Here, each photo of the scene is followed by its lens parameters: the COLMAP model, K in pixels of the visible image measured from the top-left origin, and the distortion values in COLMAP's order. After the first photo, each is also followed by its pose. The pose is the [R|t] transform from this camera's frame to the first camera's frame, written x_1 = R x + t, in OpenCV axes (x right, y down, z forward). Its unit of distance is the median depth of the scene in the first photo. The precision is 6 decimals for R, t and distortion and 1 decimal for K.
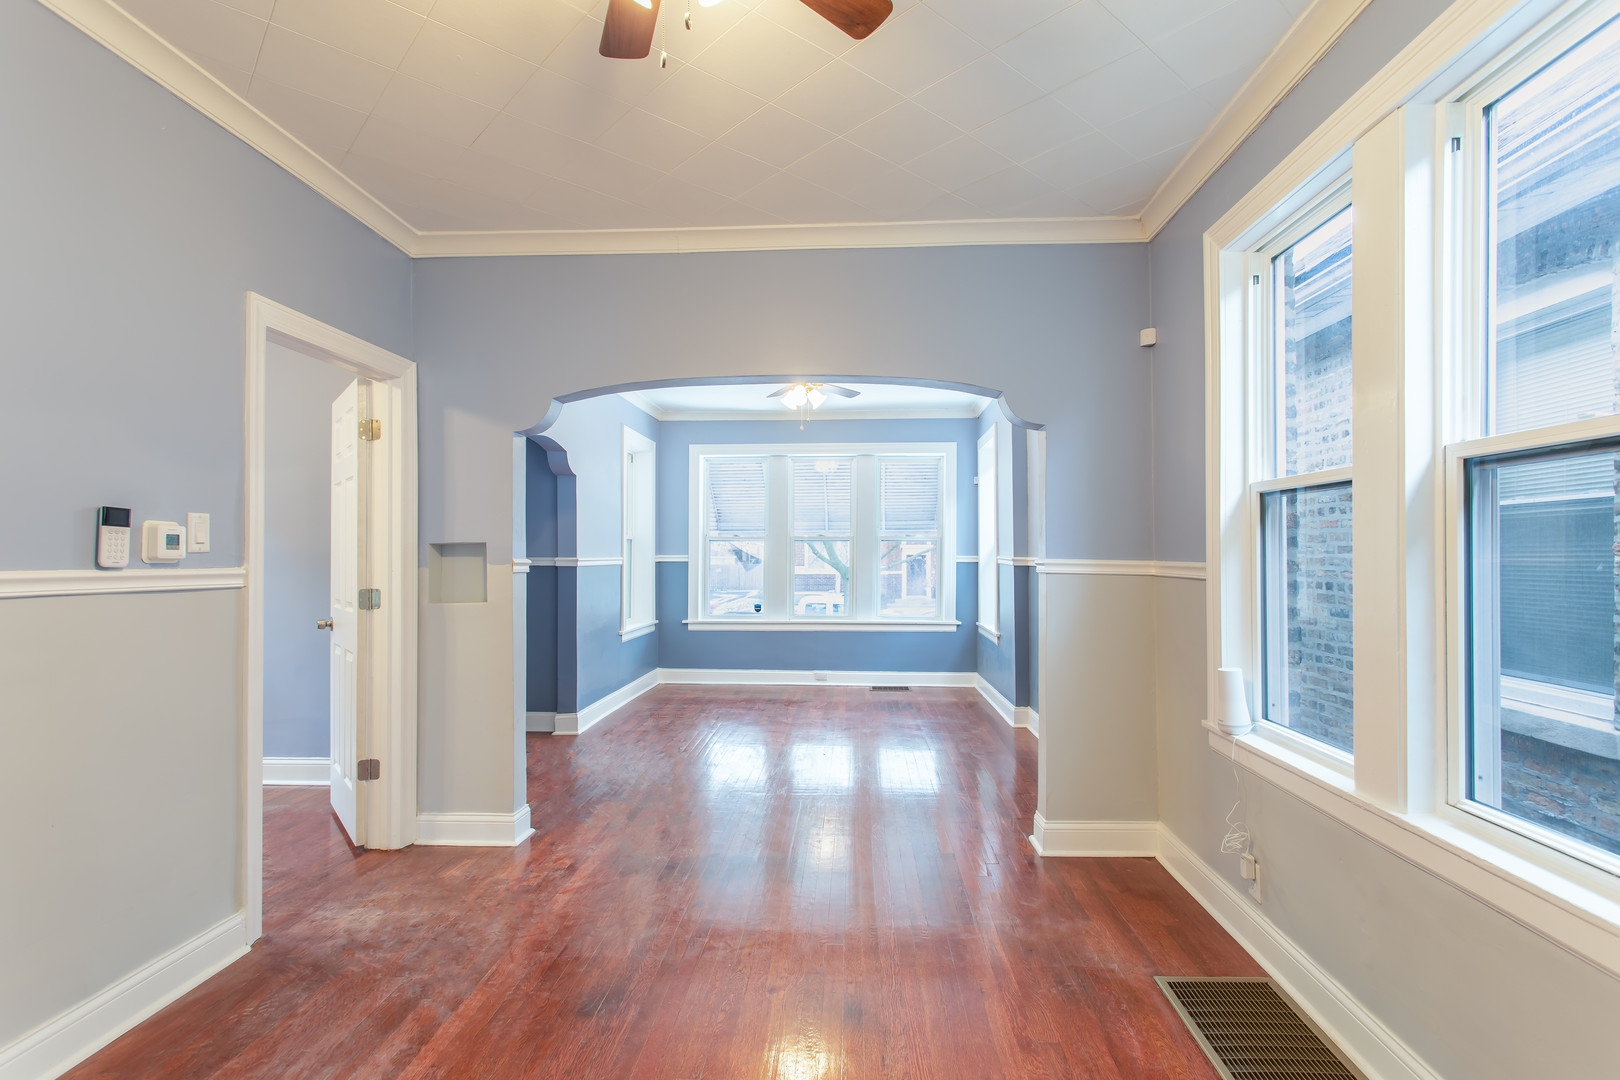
lens RADIAL K [[794.8, 0, 810.0], [0, 794.8, 549.5], [0, 0, 1]] dist [0.000581, 0.000668]
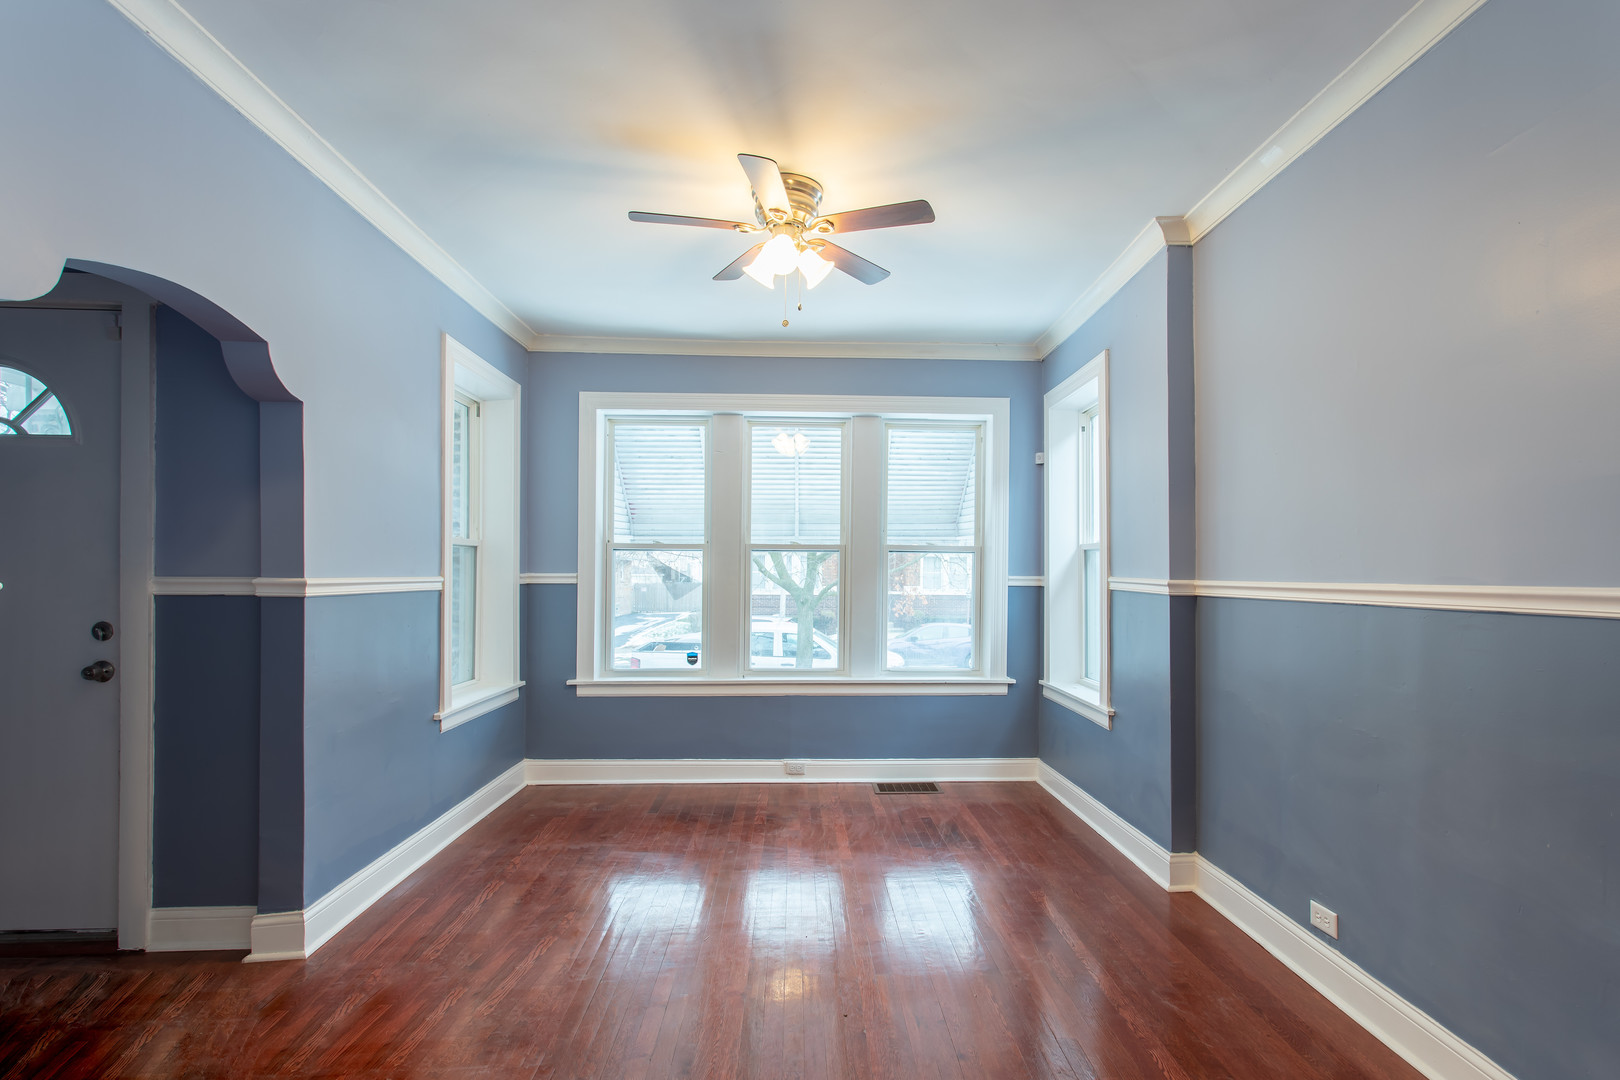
lens RADIAL K [[823.6, 0, 834.3], [0, 823.6, 578.5], [0, 0, 1]] dist [0.001473, 0.000875]
pose [[0.993955, 0.003765, 0.109722, -0.027260], [-0.005194, 0.999905, 0.012743, 0.002085], [-0.109664, -0.013235, 0.993881, 0.359630]]
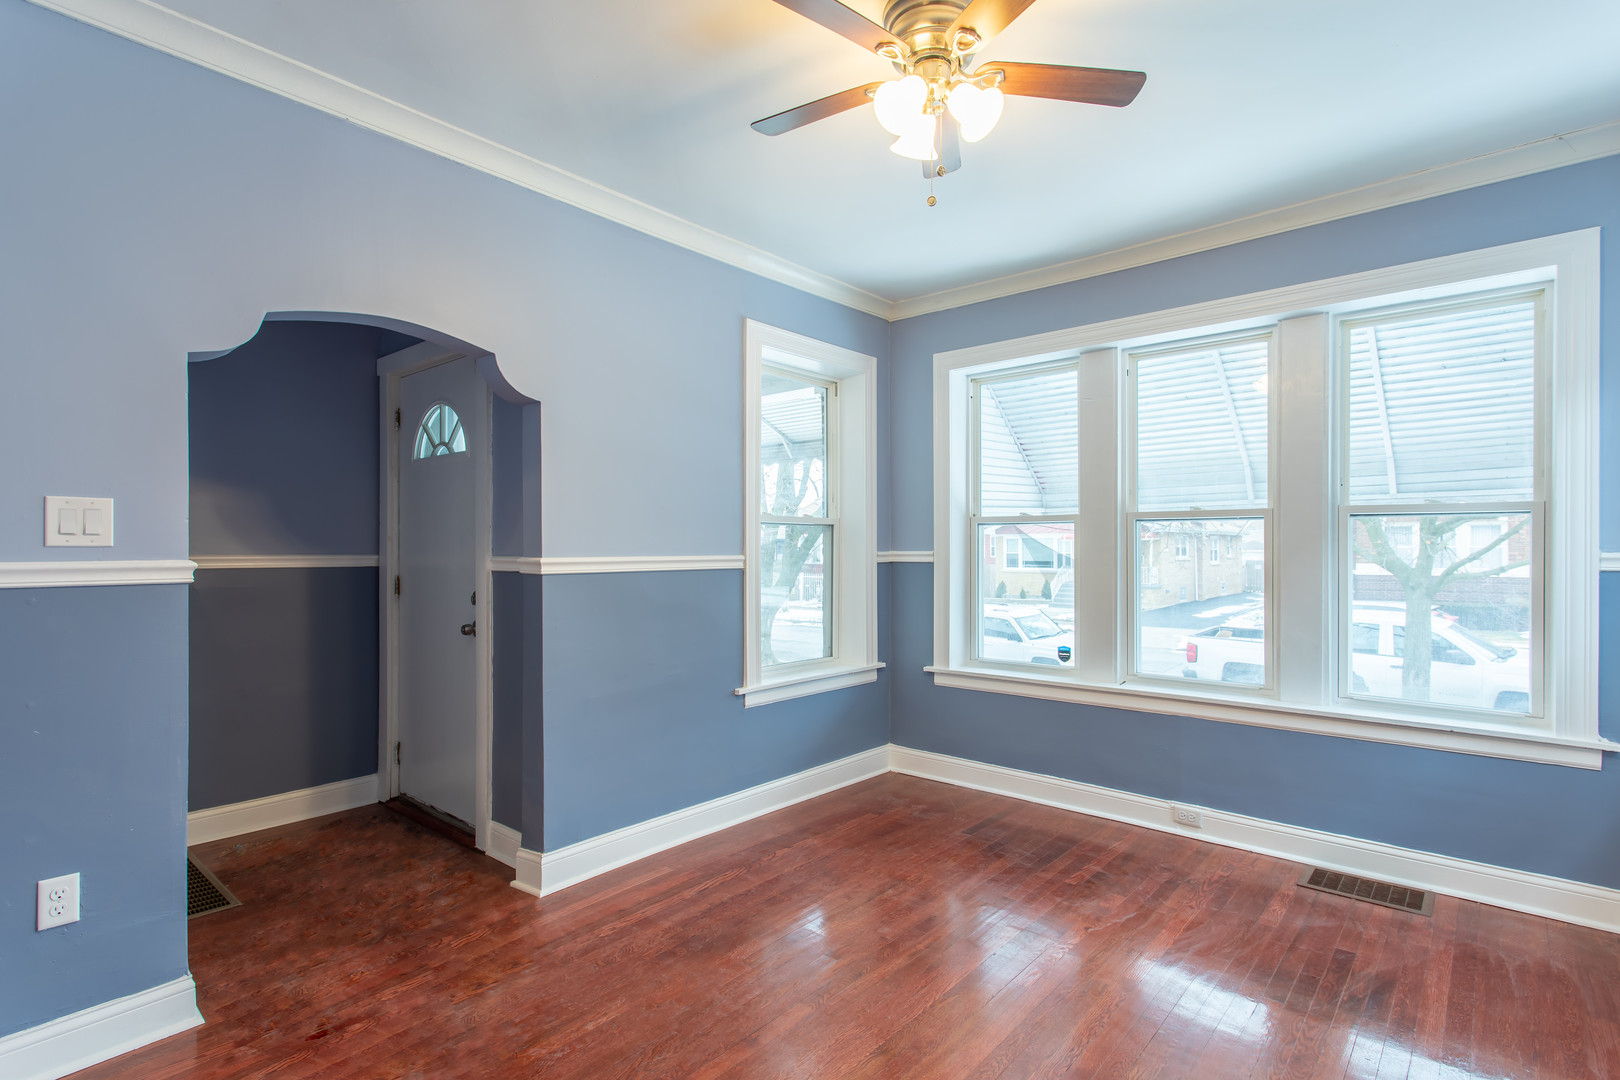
lens RADIAL K [[794.8, 0, 810.0], [0, 794.8, 549.5], [0, 0, 1]] dist [0.000581, 0.000668]
pose [[0.789467, -0.001336, -0.613792, 0.125185], [0.006406, 0.999961, 0.006063, 0.002027], [0.613760, -0.008718, 0.789445, 0.514609]]
